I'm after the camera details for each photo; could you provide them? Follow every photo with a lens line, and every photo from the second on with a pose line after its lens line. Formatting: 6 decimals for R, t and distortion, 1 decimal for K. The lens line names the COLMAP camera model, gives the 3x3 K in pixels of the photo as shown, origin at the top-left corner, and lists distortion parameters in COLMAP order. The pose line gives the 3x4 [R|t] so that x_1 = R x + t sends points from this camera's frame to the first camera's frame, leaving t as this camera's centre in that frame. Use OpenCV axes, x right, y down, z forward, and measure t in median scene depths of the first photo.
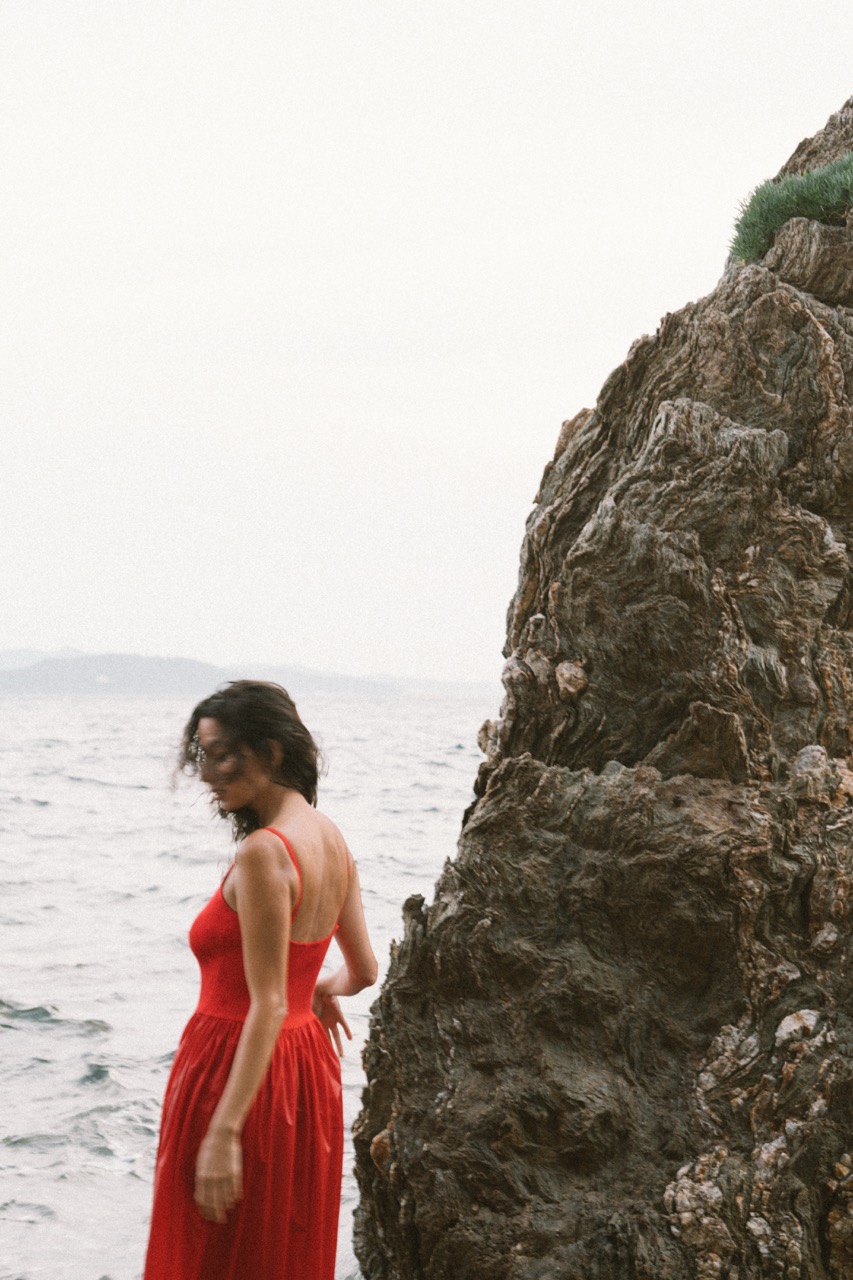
lens RADIAL K [[2059.5, 0, 428.6], [0, 2059.5, 643.9], [0, 0, 1]] dist [0.009886, 0.000000]
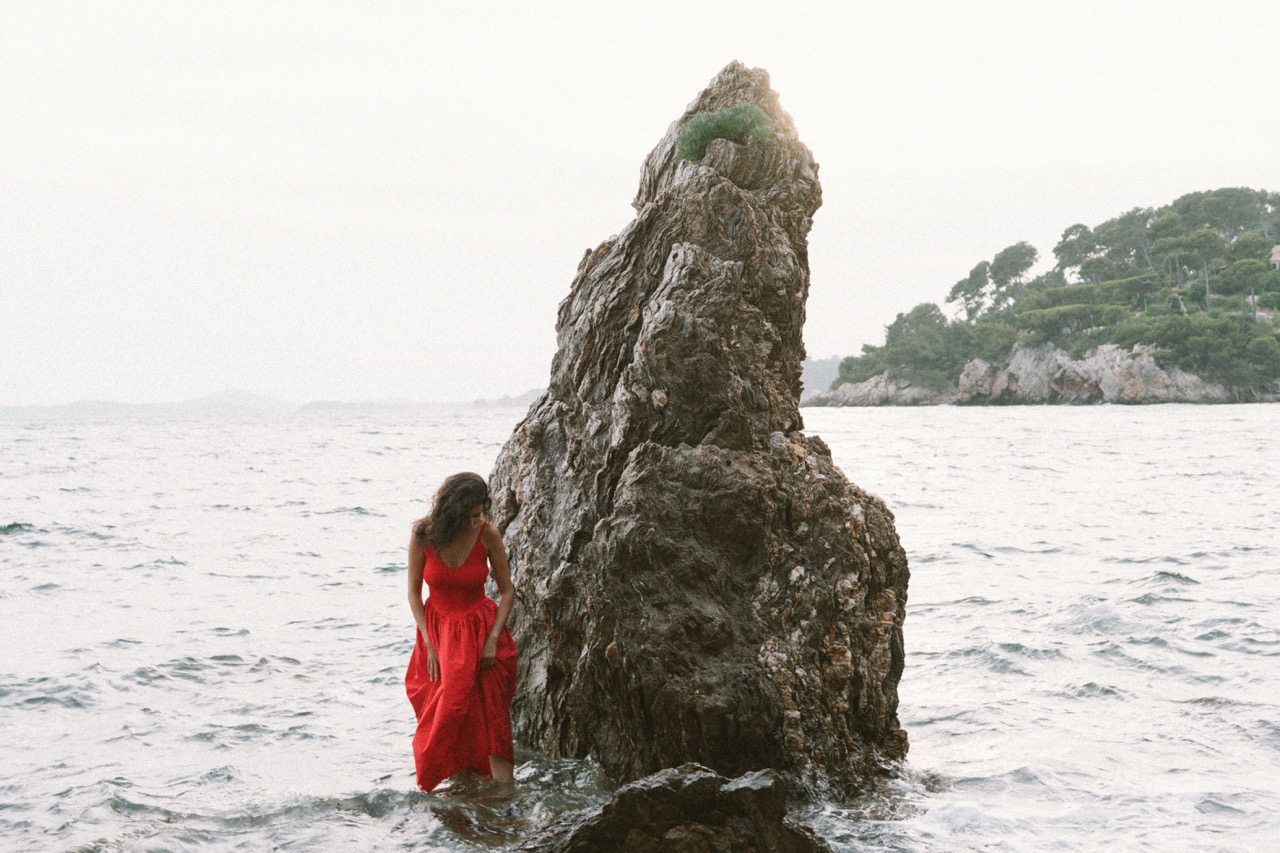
lens RADIAL K [[1768.9, 0, 617.0], [0, 1768.9, 428.0], [0, 0, 1]] dist [0.000869, 0.000000]
pose [[0.913689, -0.028245, 0.405431, -0.638135], [0.014157, 0.999189, 0.037705, -0.018117], [-0.406167, -0.028711, 0.913348, -0.445722]]
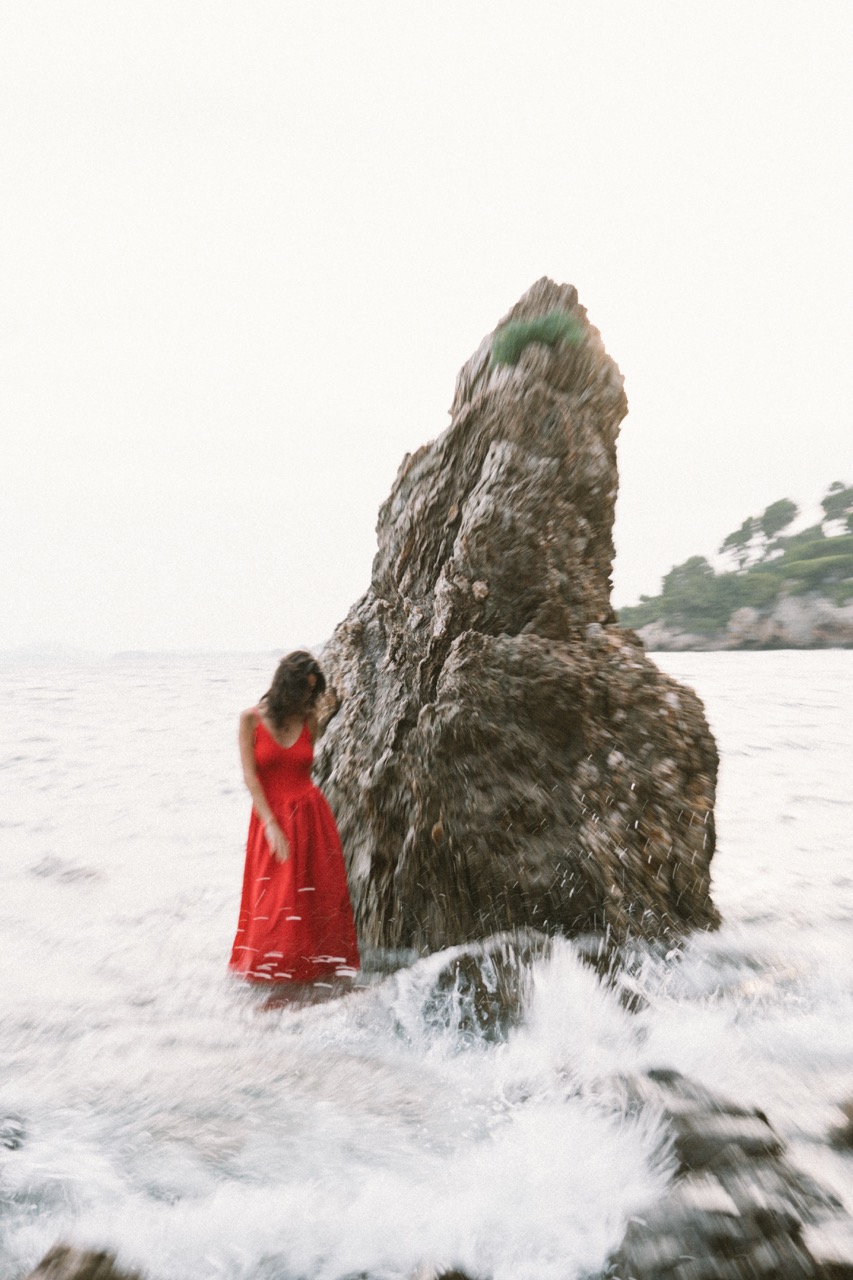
lens RADIAL K [[1668.6, 0, 422.8], [0, 1668.6, 636.8], [0, 0, 1]] dist [-0.078403, 0.000000]
pose [[0.909931, -0.023371, 0.414100, -0.646883], [0.018965, 0.999711, 0.014747, 0.037914], [-0.414325, -0.005565, 0.910112, -0.389252]]
